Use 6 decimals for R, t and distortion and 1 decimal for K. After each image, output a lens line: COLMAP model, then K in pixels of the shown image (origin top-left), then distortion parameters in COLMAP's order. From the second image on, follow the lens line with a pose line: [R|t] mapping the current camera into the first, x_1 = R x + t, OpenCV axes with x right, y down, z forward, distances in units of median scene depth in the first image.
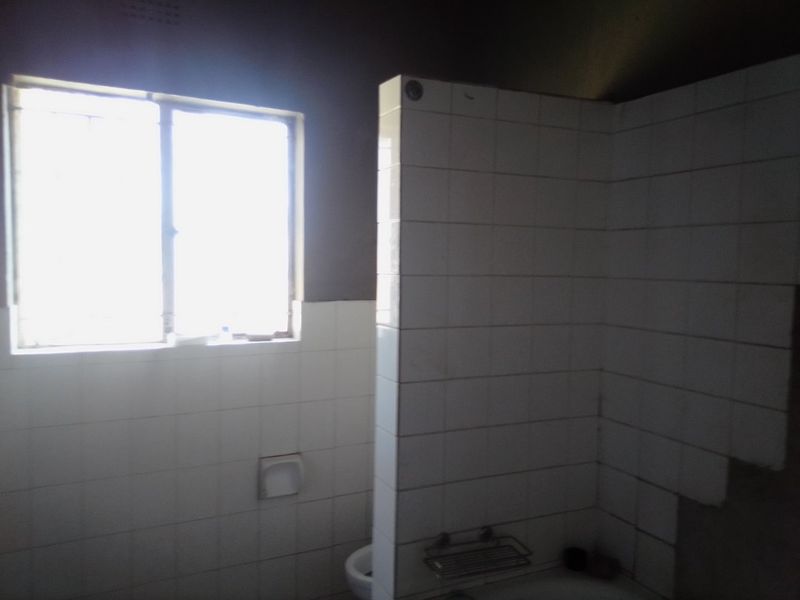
lens RADIAL K [[629.8, 0, 404.3], [0, 629.8, 294.7], [0, 0, 1]] dist [0.109162, -0.130052]
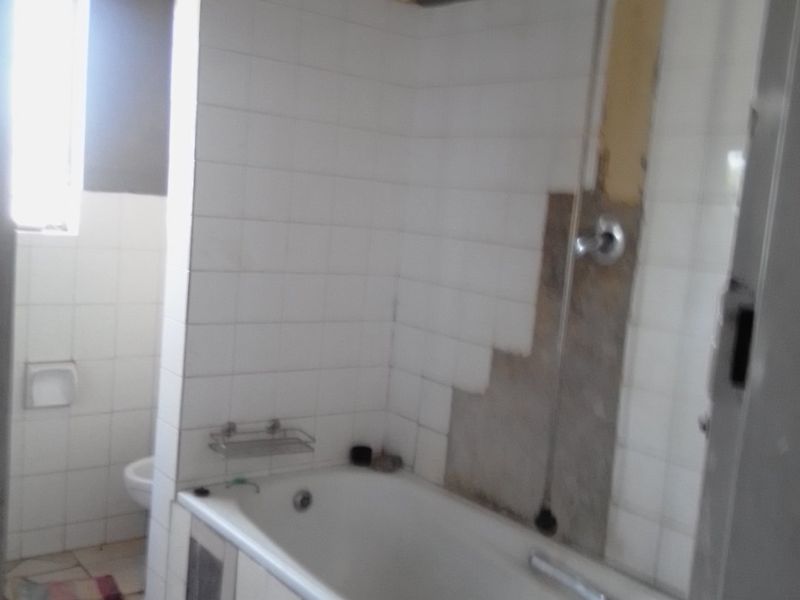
lens RADIAL K [[854.4, 0, 399.8], [0, 854.4, 305.5], [0, 0, 1]] dist [0.064460, 0.000000]
pose [[0.974806, 0.041207, 0.219216, 0.018291], [-0.058469, 0.995628, 0.072845, 0.072207], [-0.215256, -0.083828, 0.972953, -0.353834]]
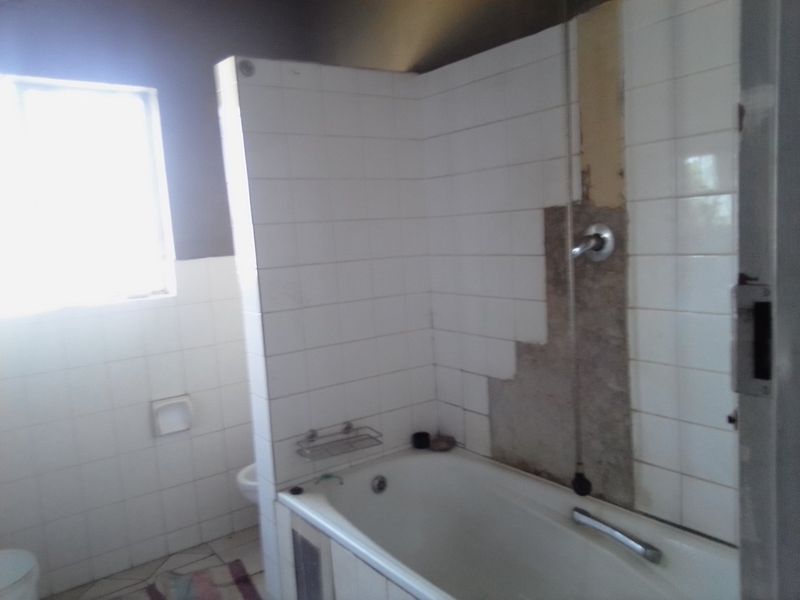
lens RADIAL K [[629.8, 0, 409.7], [0, 629.8, 301.5], [0, 0, 1]] dist [0.109162, -0.130052]
pose [[0.981111, -0.095448, 0.168258, 0.063377], [0.085192, 0.994098, 0.067170, 0.054316], [-0.173676, -0.051567, 0.983452, -0.234547]]
